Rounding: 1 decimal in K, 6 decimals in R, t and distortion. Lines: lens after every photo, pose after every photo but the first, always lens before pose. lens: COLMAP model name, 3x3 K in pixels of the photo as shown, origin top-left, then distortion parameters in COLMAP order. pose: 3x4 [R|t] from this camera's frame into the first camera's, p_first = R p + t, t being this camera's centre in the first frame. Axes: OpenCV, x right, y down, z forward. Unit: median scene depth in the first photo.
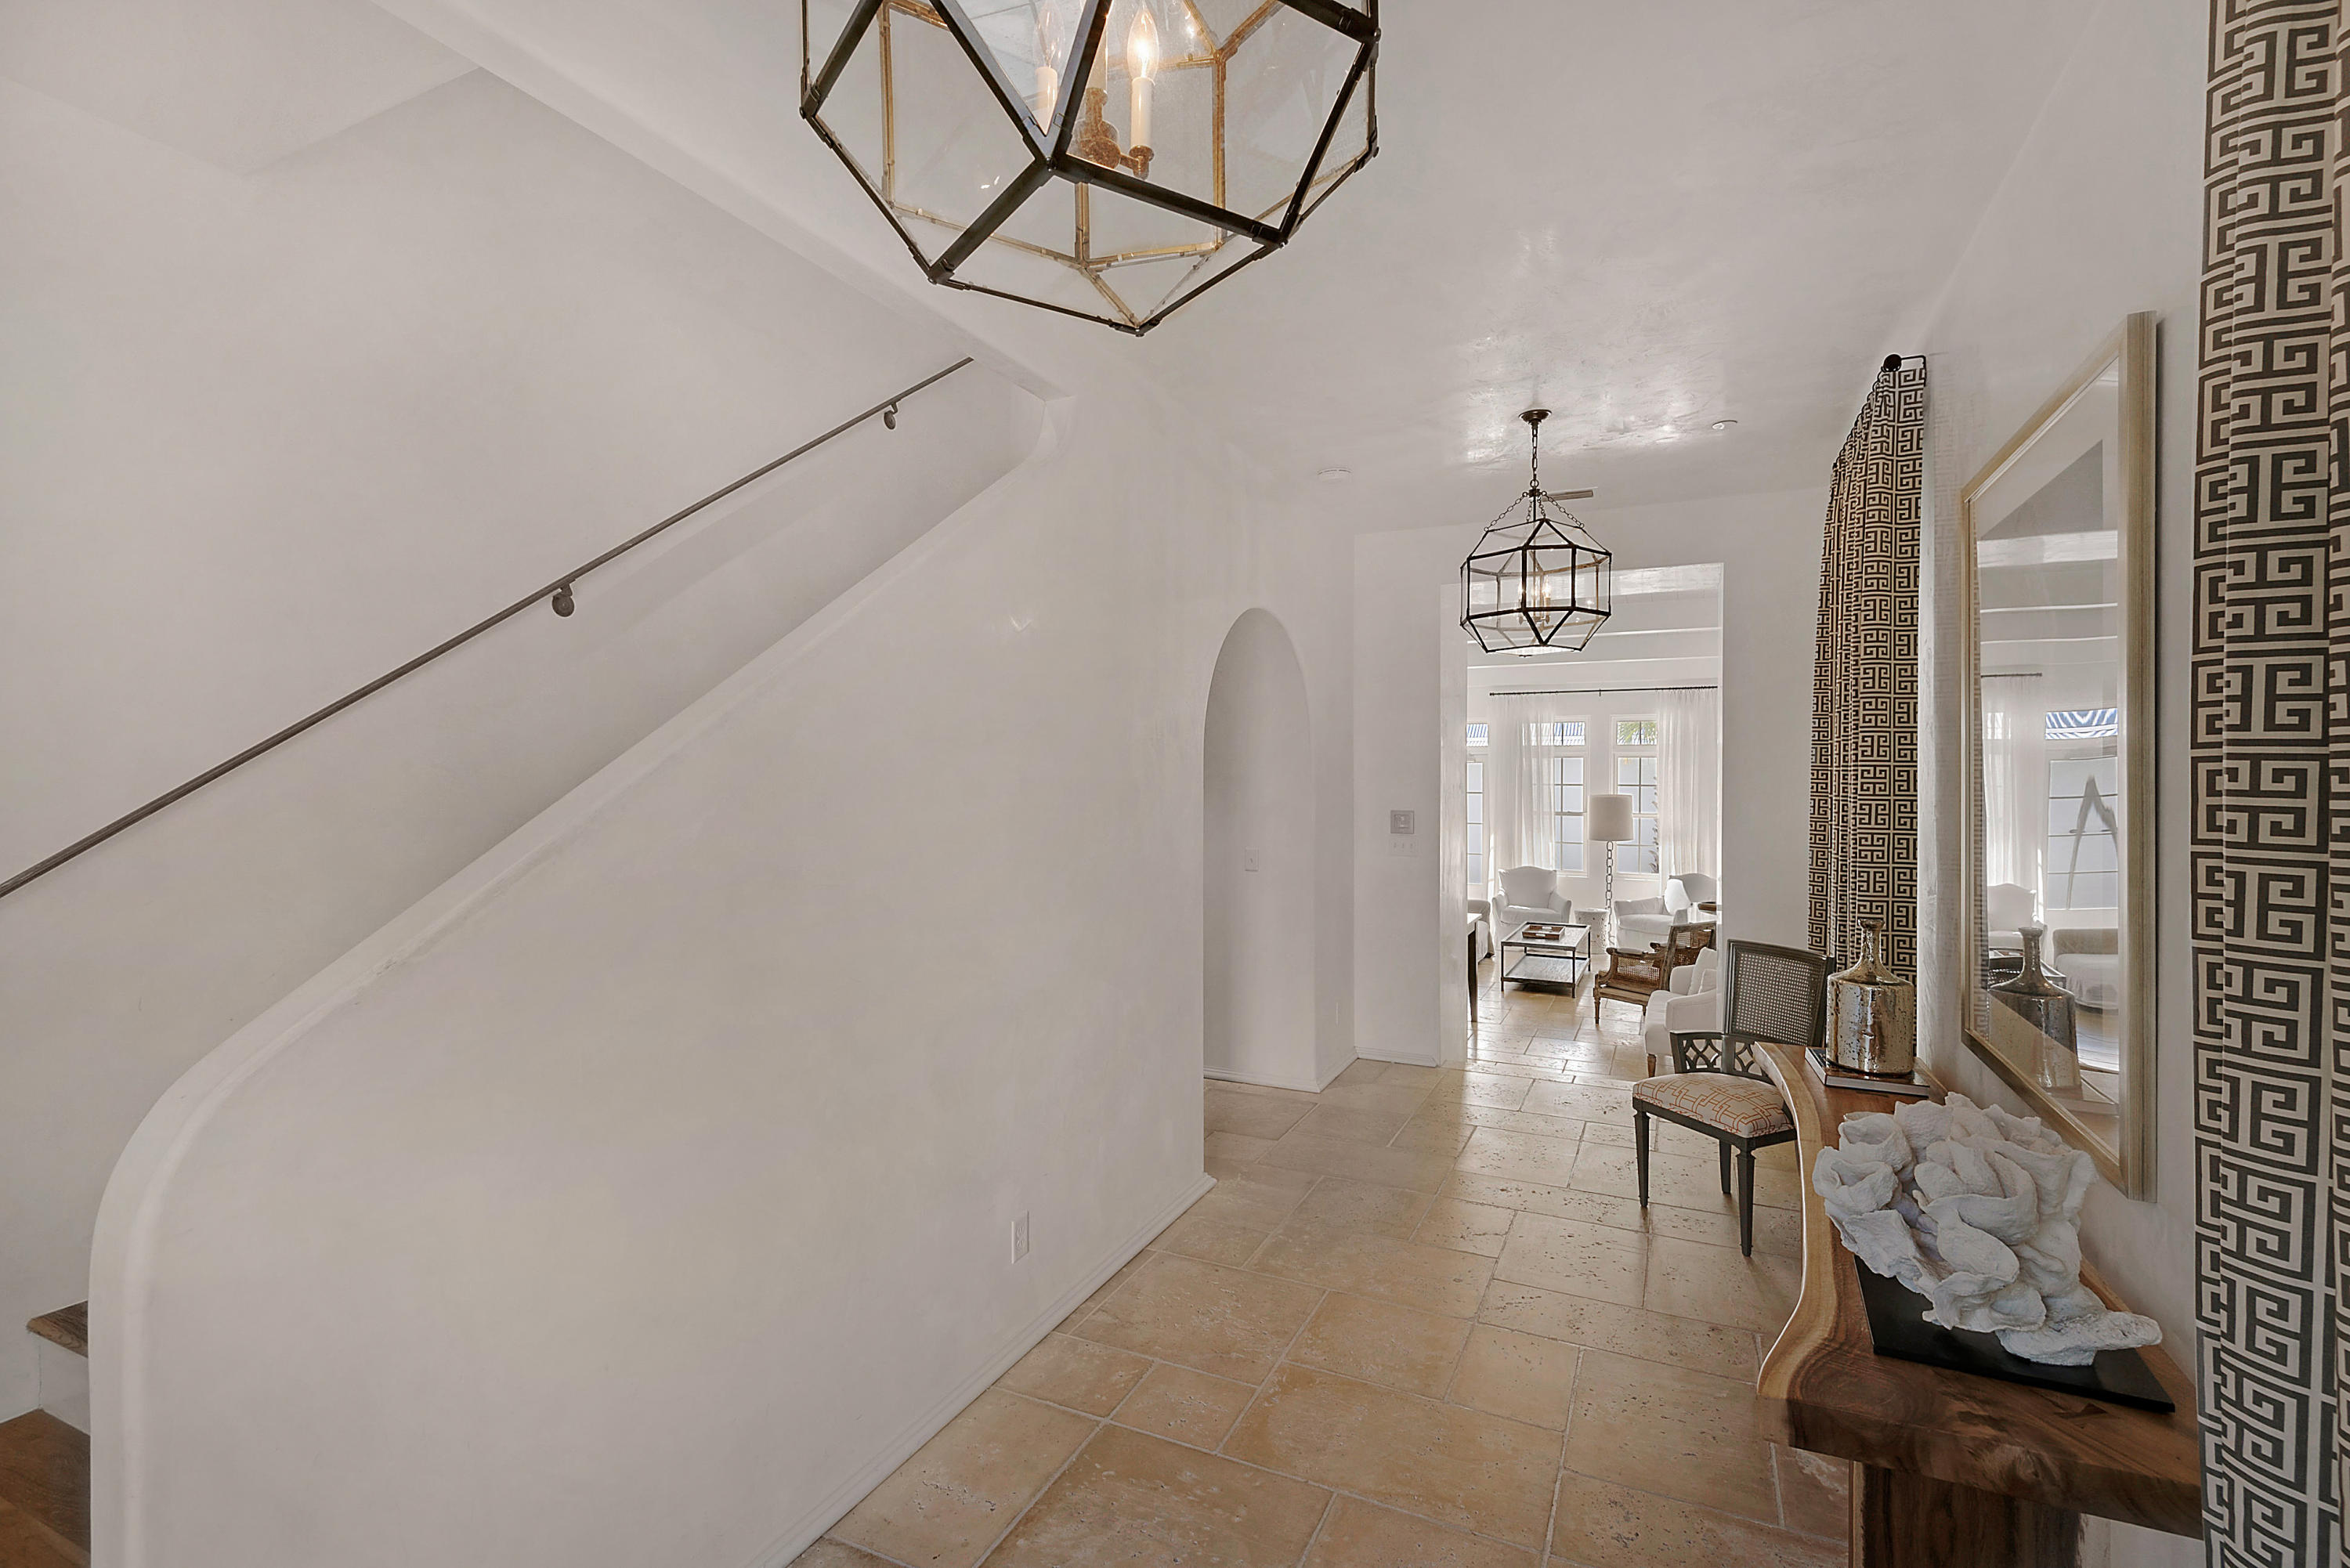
lens RADIAL K [[1062.1, 0, 1170.9], [0, 1062.1, 790.5], [0, 0, 1]] dist [0.025359, -0.000324]
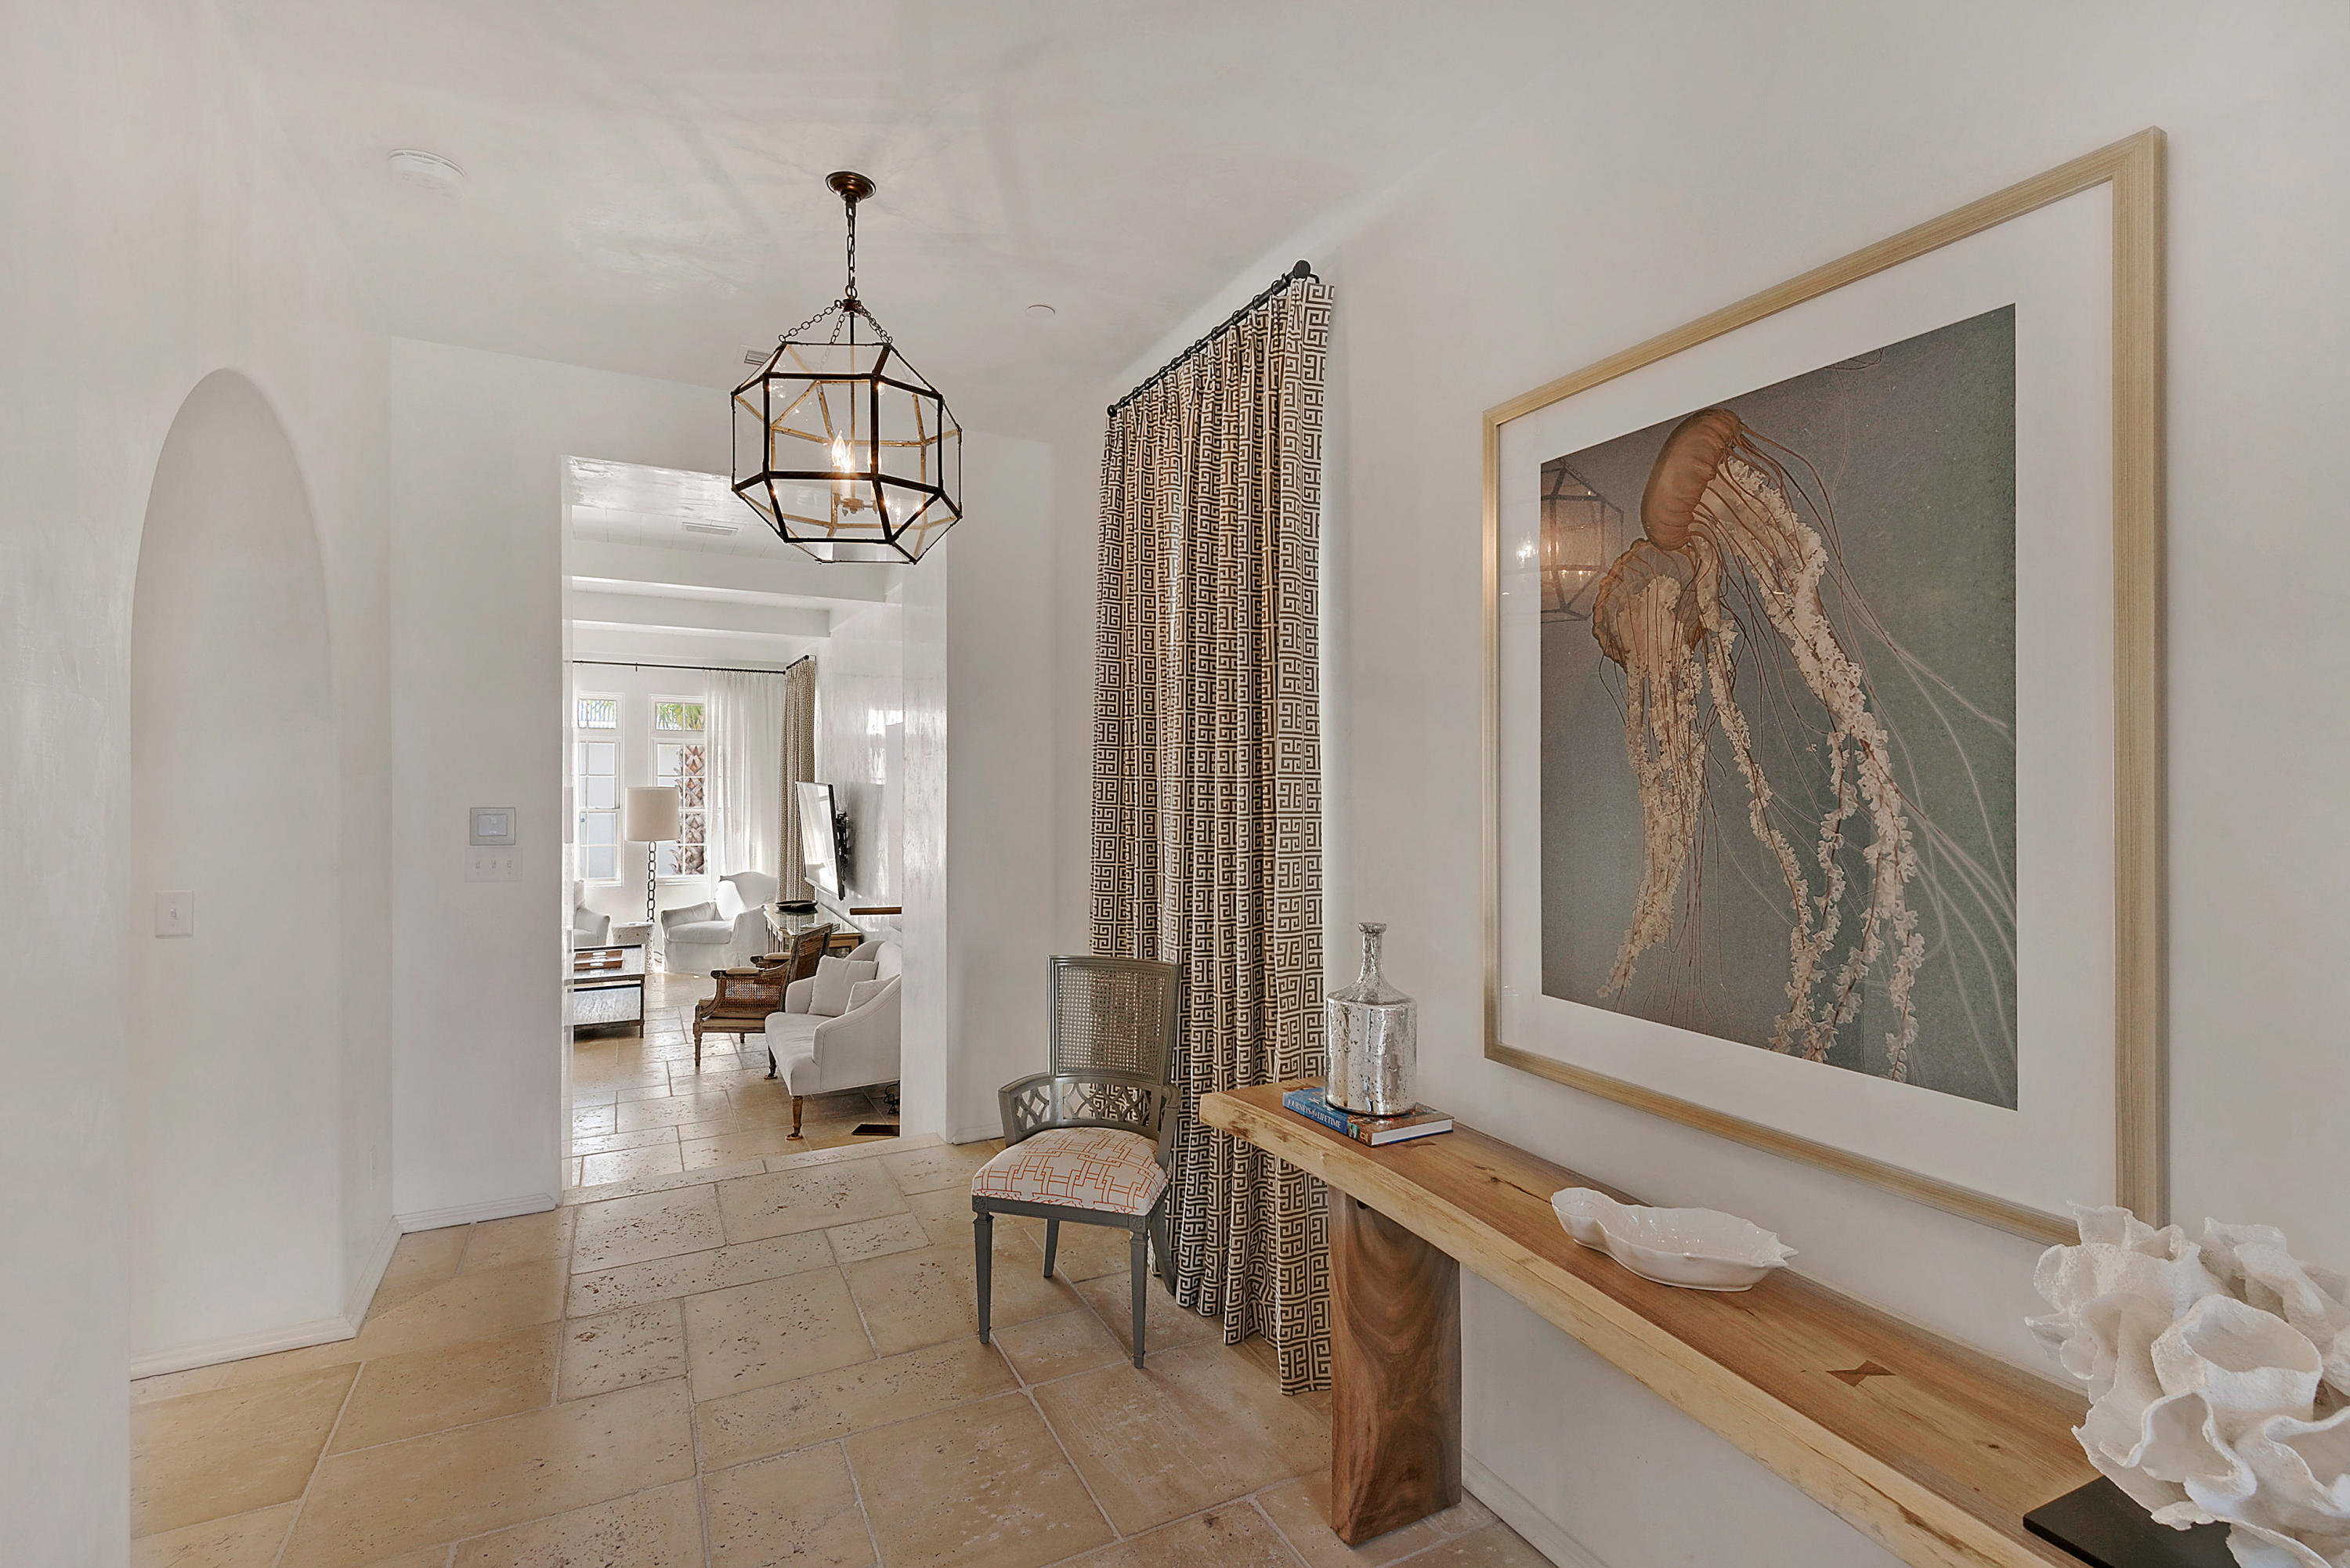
lens RADIAL K [[1062.1, 0, 1170.7], [0, 1062.1, 785.1], [0, 0, 1]] dist [0.025359, -0.000324]
pose [[0.609442, -0.003686, 0.792822, -0.026607], [0.004671, 0.999989, 0.001059, 0.004942], [-0.792817, 0.003057, 0.609452, 0.217552]]
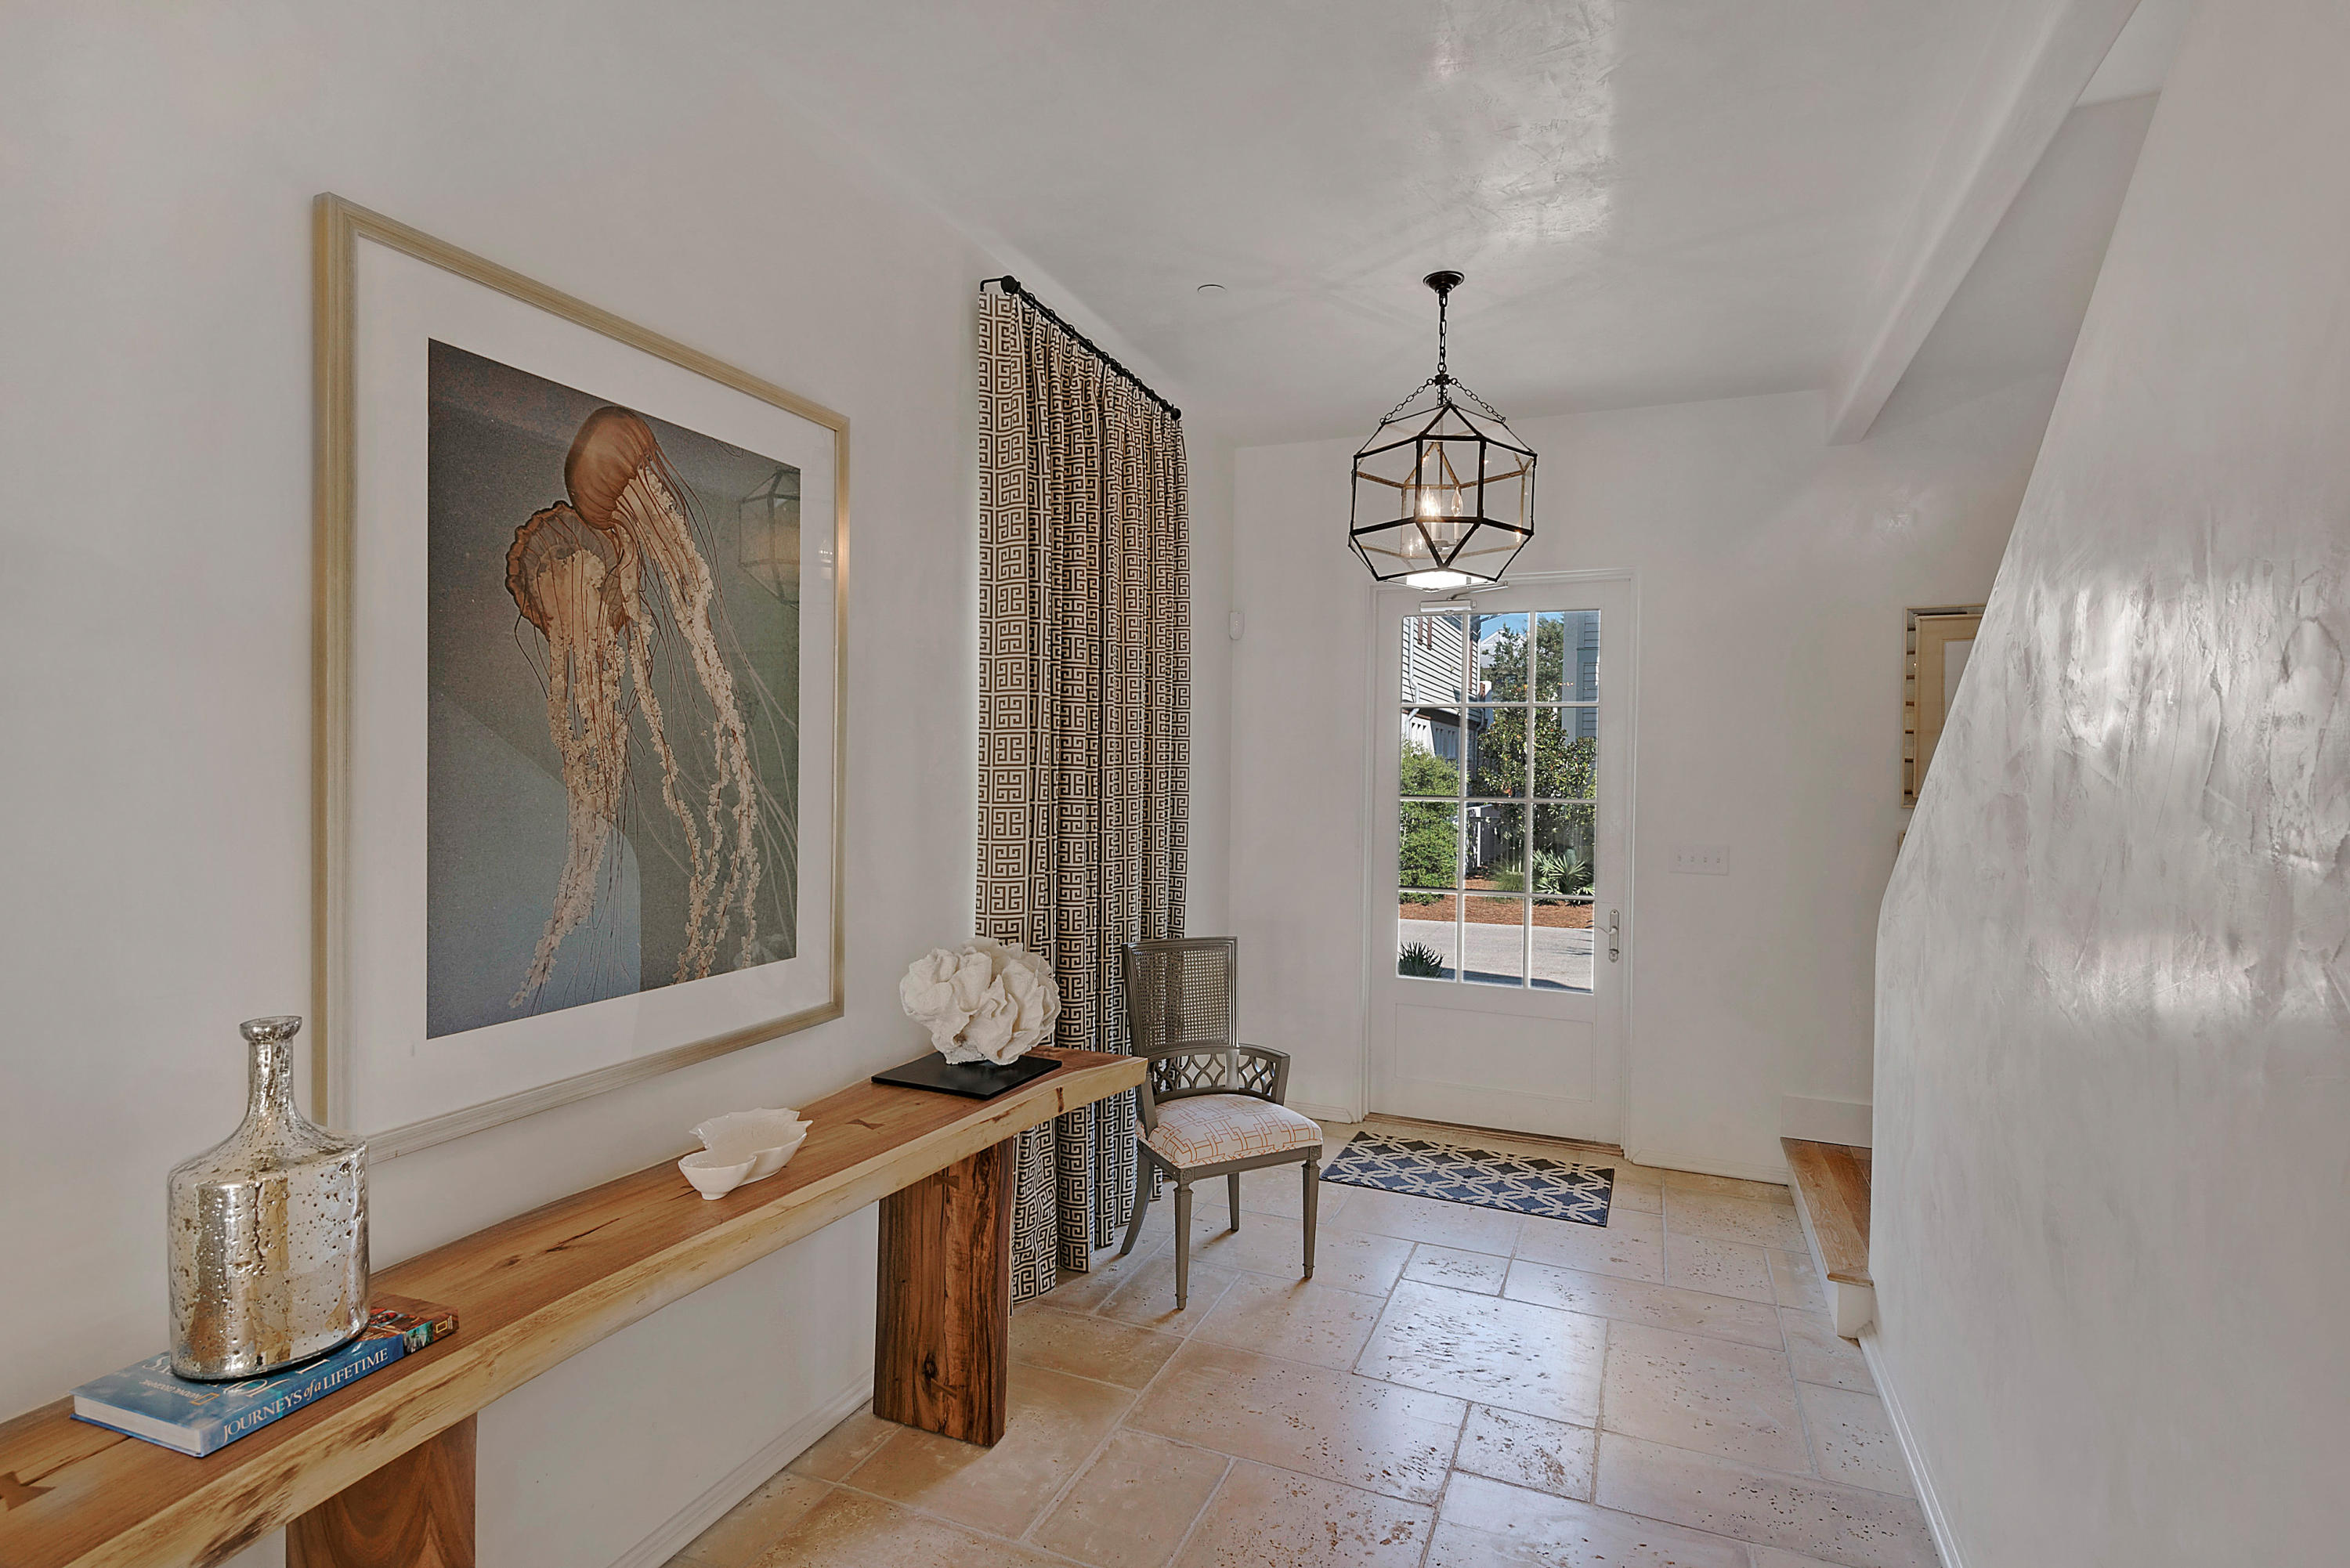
lens RADIAL K [[1181.2, 0, 1170.4], [0, 1181.2, 777.1], [0, 0, 1]] dist [0.001210, 0.000050]
pose [[-0.998213, -0.015039, -0.057826, 0.110559], [-0.016608, 0.999504, 0.026750, -0.000170], [0.057395, 0.027662, -0.997968, 0.530803]]
